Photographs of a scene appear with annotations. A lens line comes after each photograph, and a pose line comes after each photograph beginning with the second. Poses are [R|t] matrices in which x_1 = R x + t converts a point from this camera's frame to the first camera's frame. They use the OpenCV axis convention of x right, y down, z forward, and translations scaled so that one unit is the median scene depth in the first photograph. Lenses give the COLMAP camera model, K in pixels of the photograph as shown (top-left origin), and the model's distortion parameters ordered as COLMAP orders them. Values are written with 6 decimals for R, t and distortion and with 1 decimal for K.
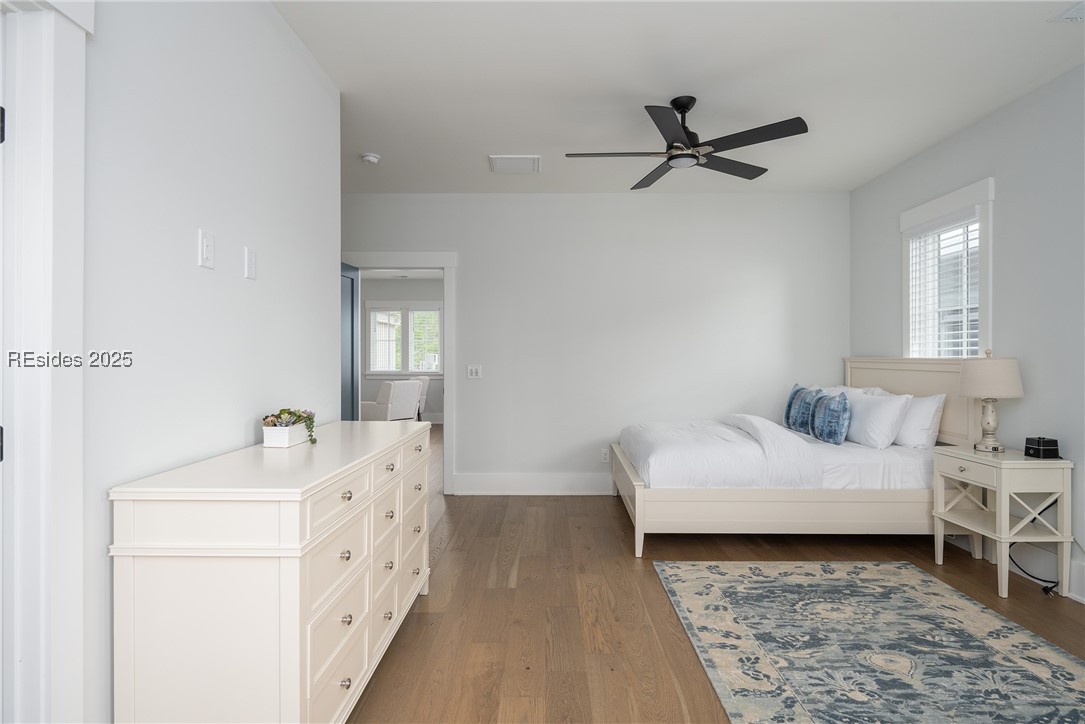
lens RADIAL K [[586.7, 0, 546.4], [0, 586.7, 359.8], [0, 0, 1]] dist [0.002195, 0.002263]
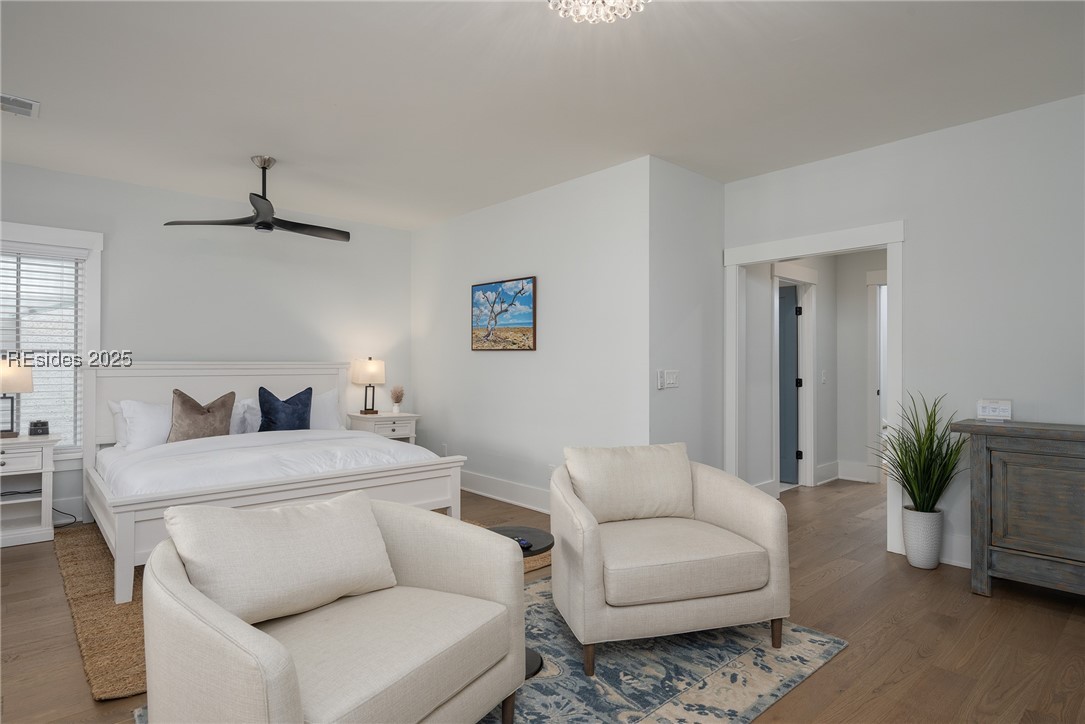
lens RADIAL K [[586.7, 0, 553.5], [0, 586.7, 363.1], [0, 0, 1]] dist [0.002195, 0.002263]
pose [[0.676791, 0.001457, -0.736173, 1.234137], [-0.002440, 0.999997, -0.000264, -0.007659], [0.736171, 0.001975, 0.676793, 0.308654]]
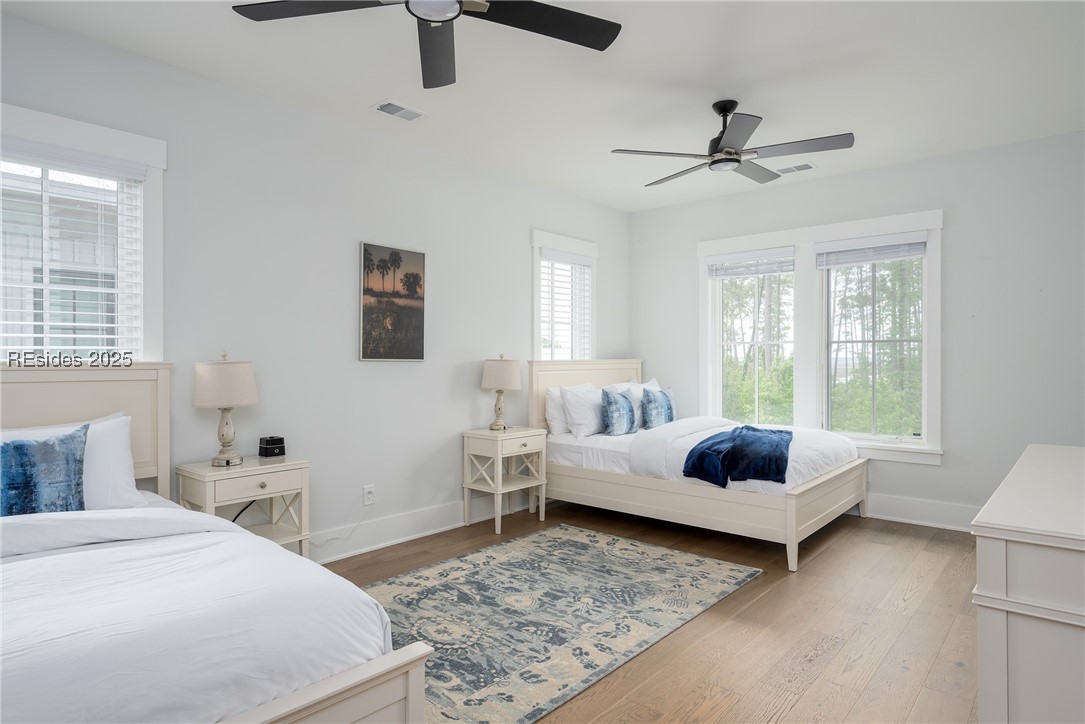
lens RADIAL K [[615.0, 0, 542.9], [0, 615.0, 363.1], [0, 0, 1]] dist [-0.003451, -0.000554]
pose [[-0.761200, -0.000395, 0.648517, -0.292566], [-0.000102, 1.000000, 0.000490, -0.002247], [-0.648517, 0.000307, -0.761200, 1.824110]]
